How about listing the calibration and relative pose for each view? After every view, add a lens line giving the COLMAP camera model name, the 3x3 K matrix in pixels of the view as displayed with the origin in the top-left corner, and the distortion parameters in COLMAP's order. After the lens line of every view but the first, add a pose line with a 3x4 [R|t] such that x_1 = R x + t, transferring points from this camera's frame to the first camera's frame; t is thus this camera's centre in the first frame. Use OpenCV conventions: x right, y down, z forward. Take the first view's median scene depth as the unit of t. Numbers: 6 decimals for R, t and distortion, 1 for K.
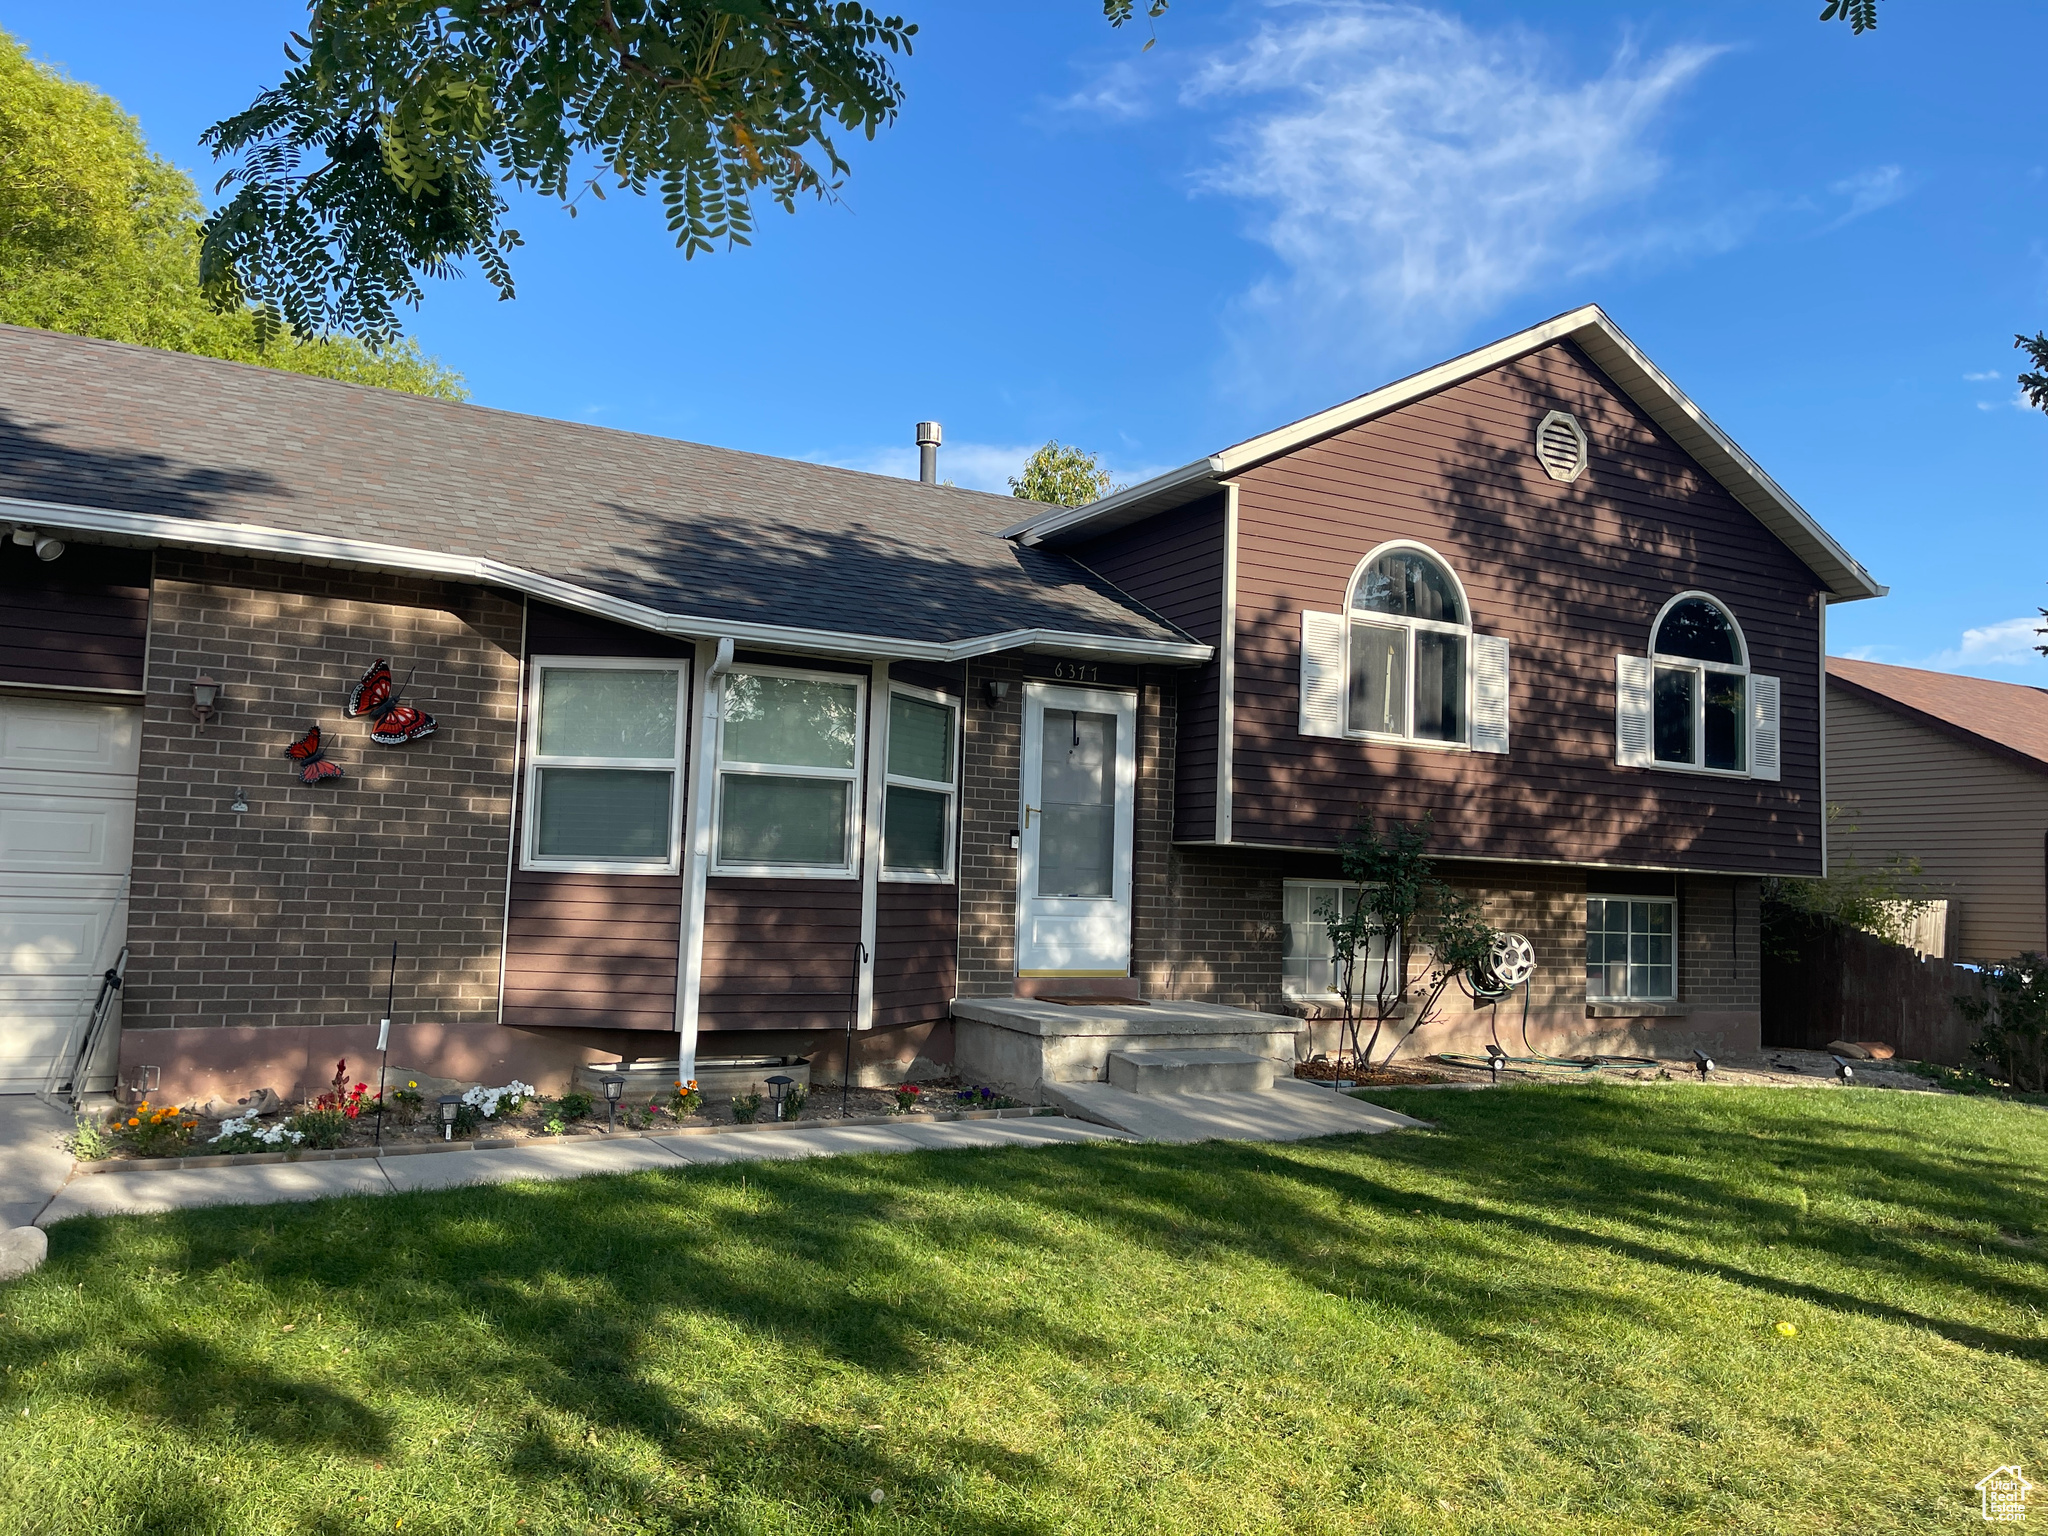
lens RADIAL K [[1554.6, 0, 1111.0], [0, 1554.6, 759.8], [0, 0, 1]] dist [0.055163, -0.061449]
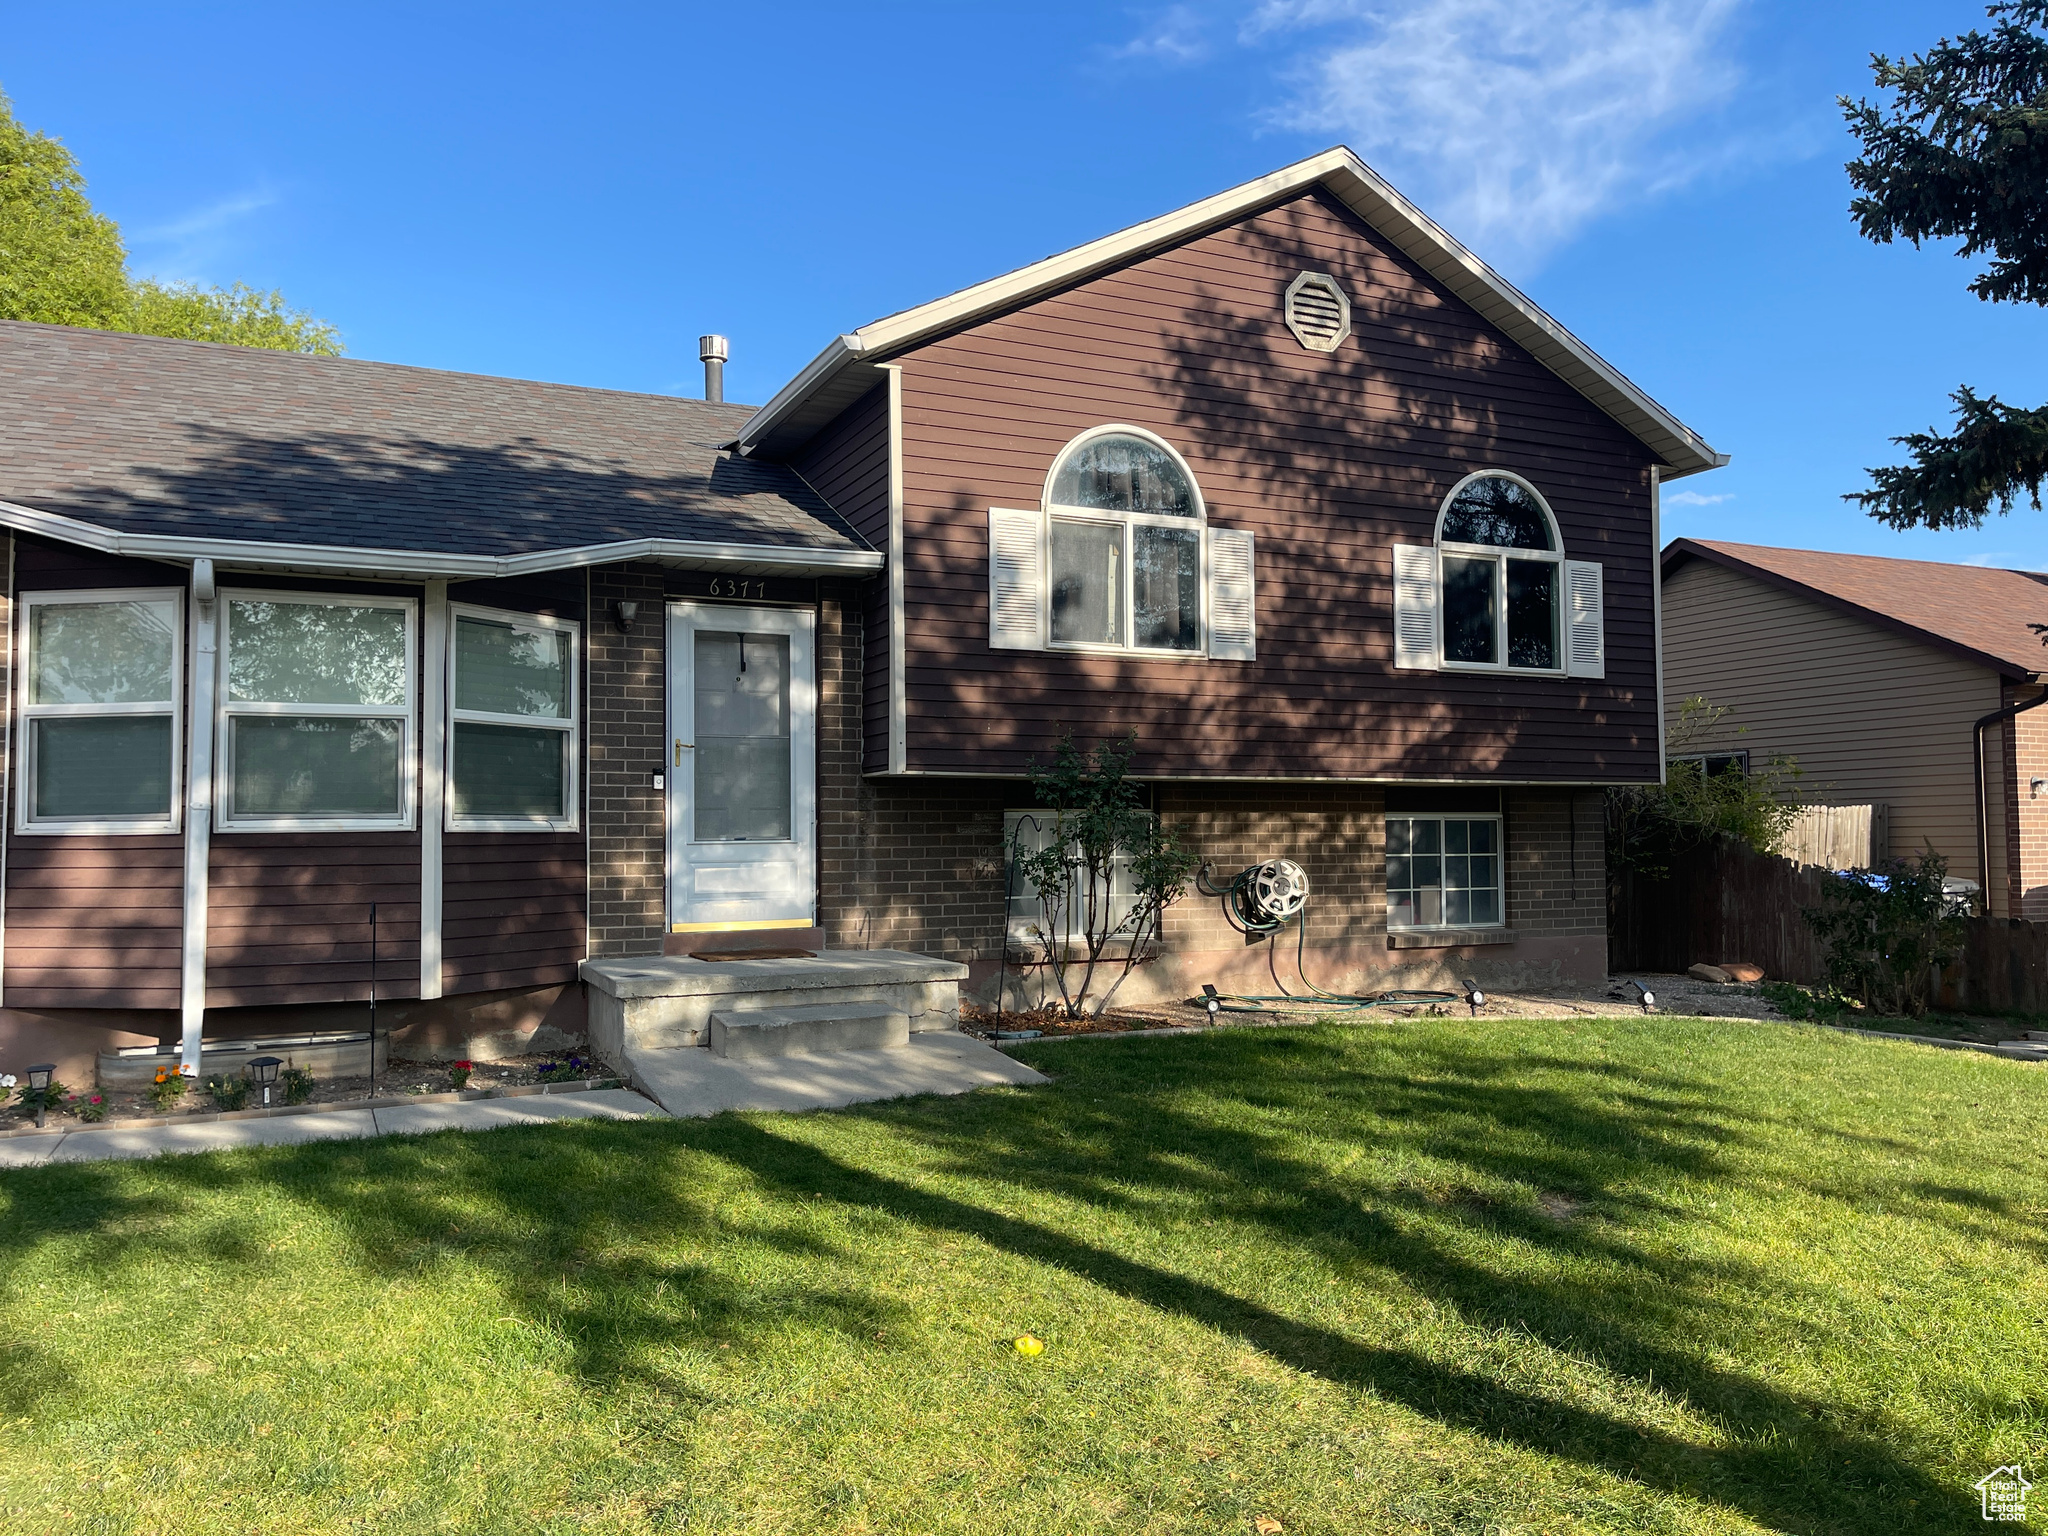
lens RADIAL K [[1554.6, 0, 1112.0], [0, 1554.6, 759.7], [0, 0, 1]] dist [0.055163, -0.061449]
pose [[0.997721, -0.045776, -0.049572, 0.226680], [0.047278, 0.998444, 0.029573, 0.024385], [0.048141, -0.031850, 0.998333, 0.110251]]
